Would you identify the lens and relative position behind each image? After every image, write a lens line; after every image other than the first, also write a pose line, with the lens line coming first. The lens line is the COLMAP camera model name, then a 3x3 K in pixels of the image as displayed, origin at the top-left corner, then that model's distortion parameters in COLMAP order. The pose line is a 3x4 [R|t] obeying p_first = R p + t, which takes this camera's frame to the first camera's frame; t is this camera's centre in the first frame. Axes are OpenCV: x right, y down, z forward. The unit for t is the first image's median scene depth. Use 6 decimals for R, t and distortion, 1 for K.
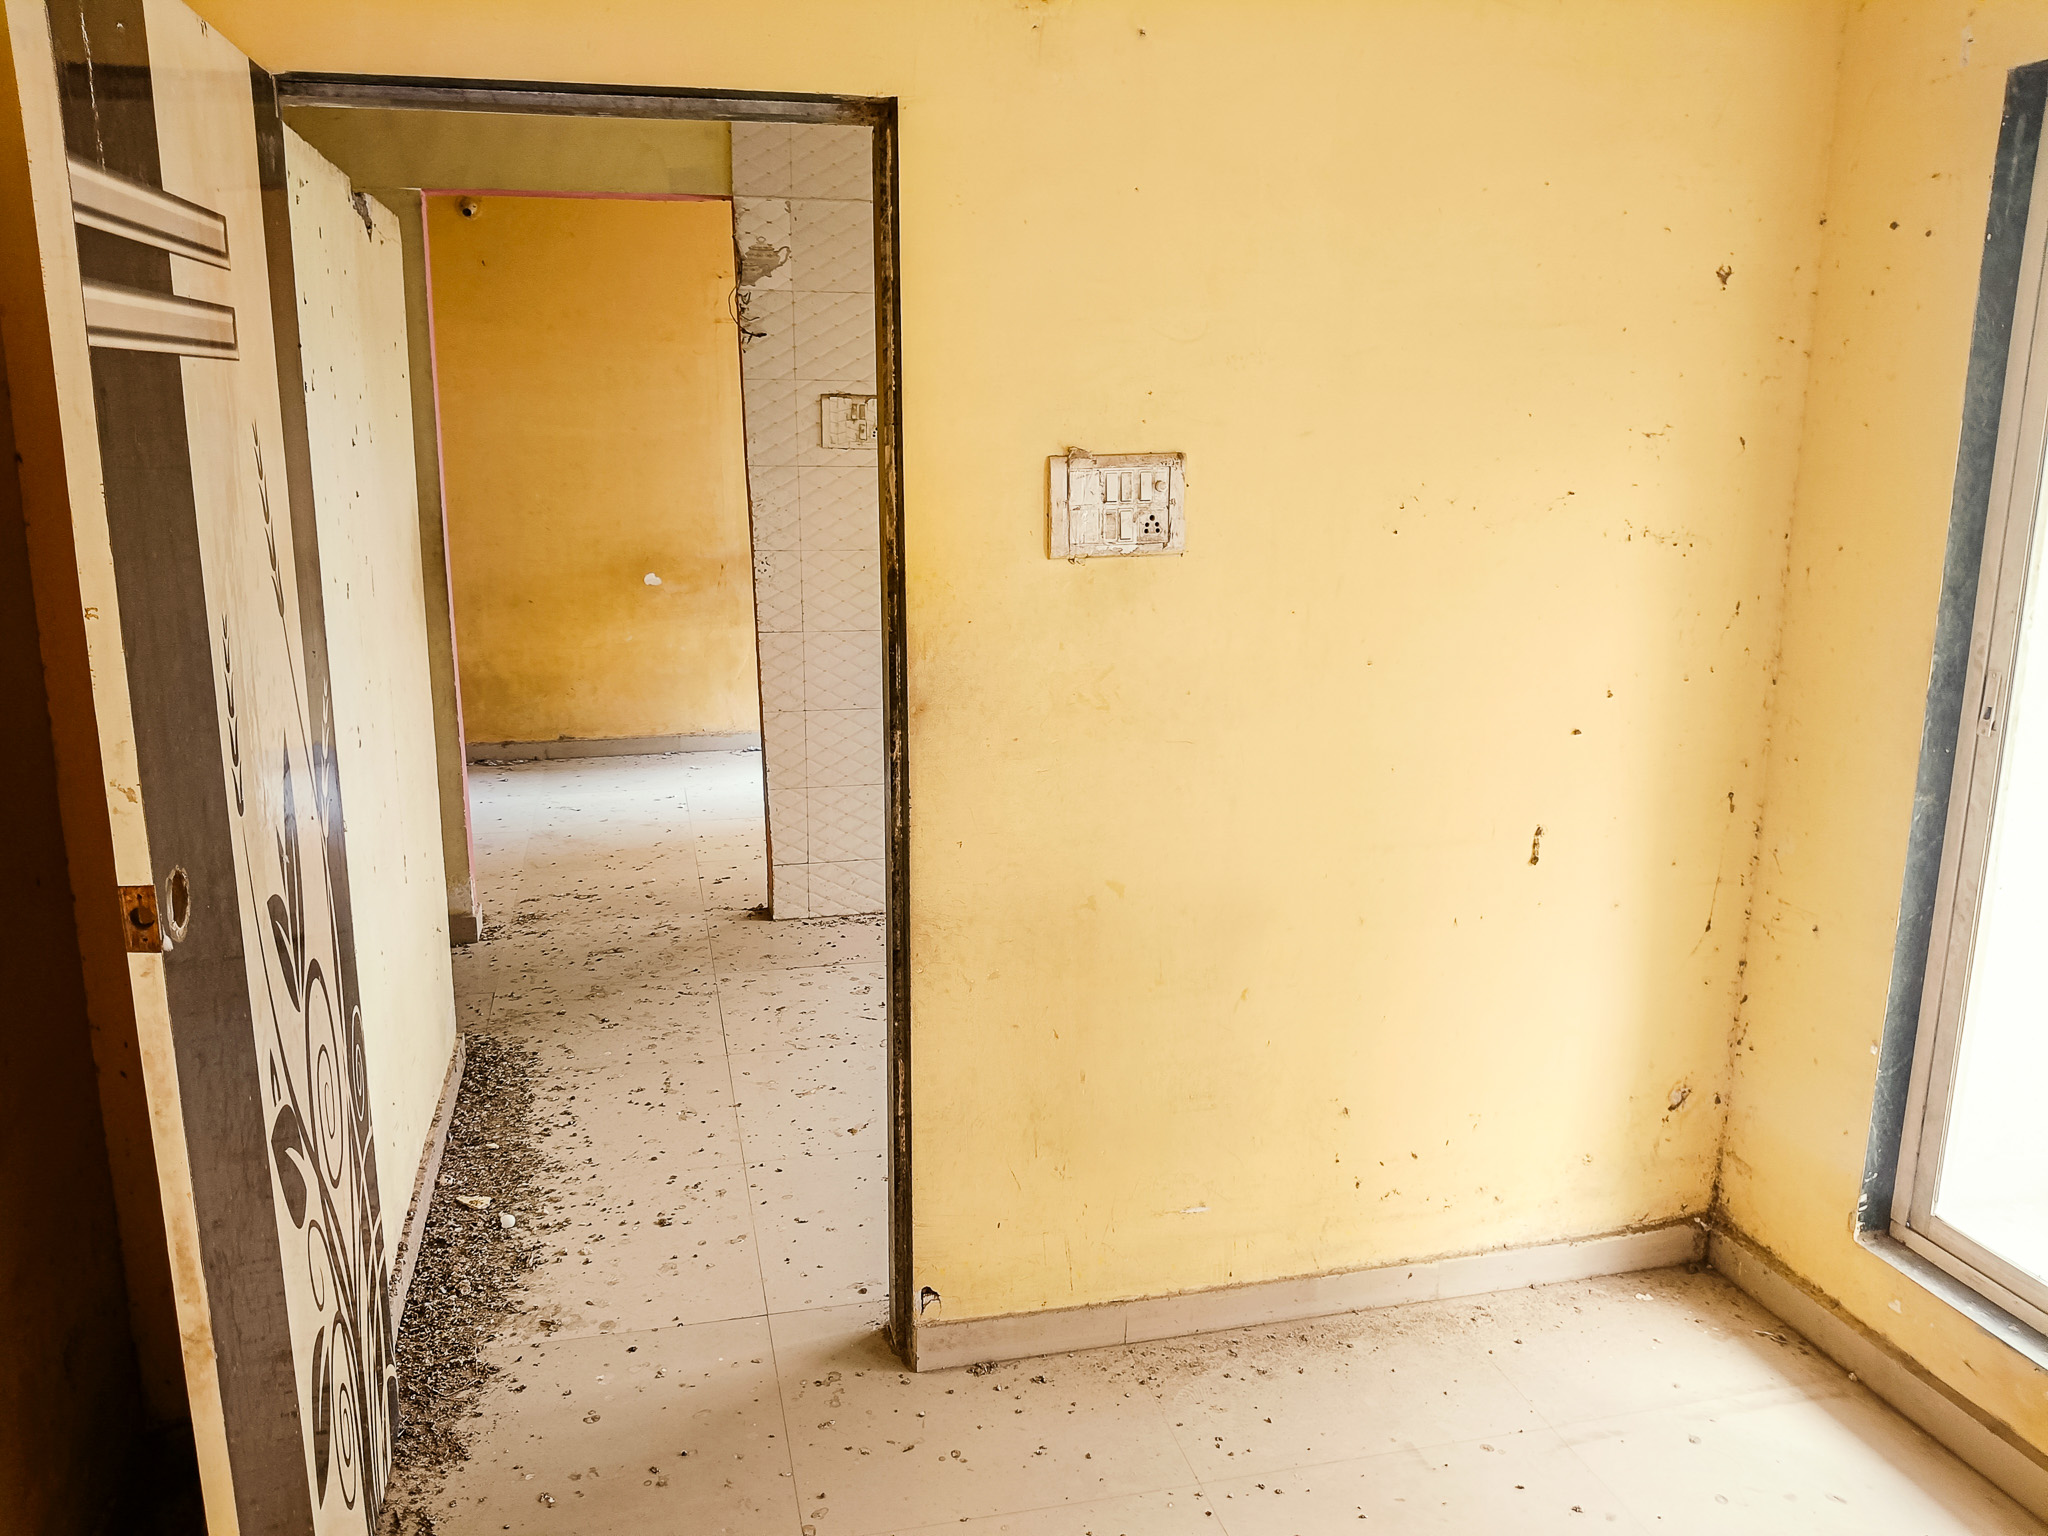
lens RADIAL K [[1588.6, 0, 1019.3], [0, 1588.6, 771.2], [0, 0, 1]] dist [0.191603, -0.370438]
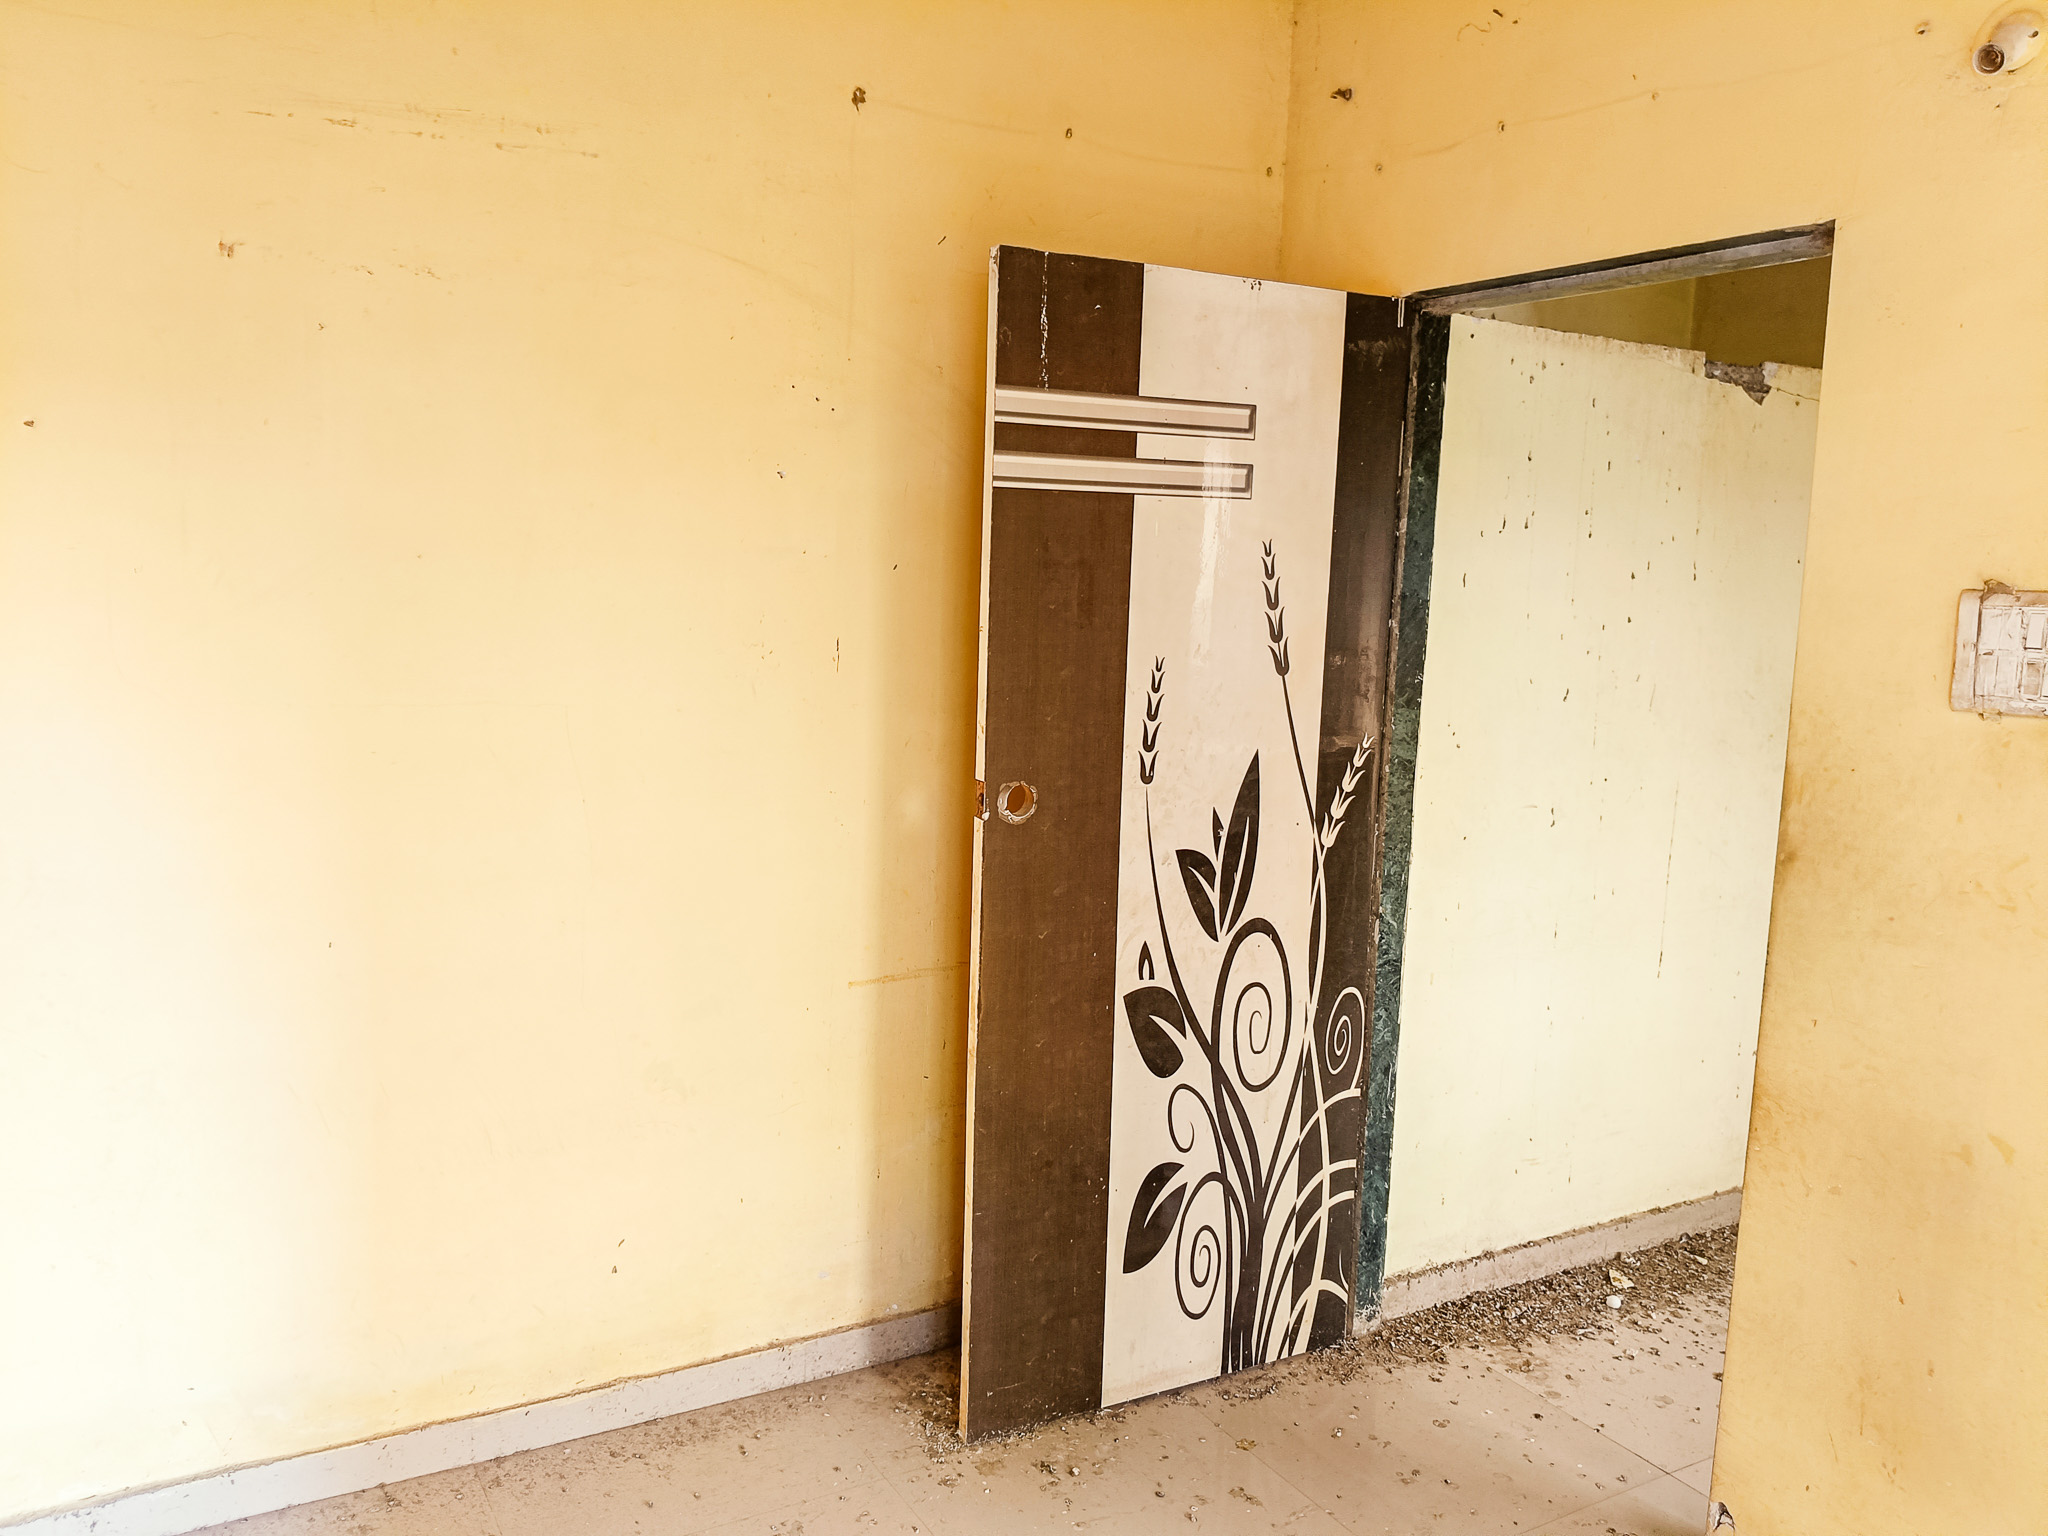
lens RADIAL K [[1588.6, 0, 1019.3], [0, 1588.6, 771.2], [0, 0, 1]] dist [0.191603, -0.370438]
pose [[0.276796, 0.129523, -0.952160, 0.687738], [-0.245829, 0.967446, 0.060139, -0.034548], [0.928952, 0.217422, 0.299626, 0.306911]]
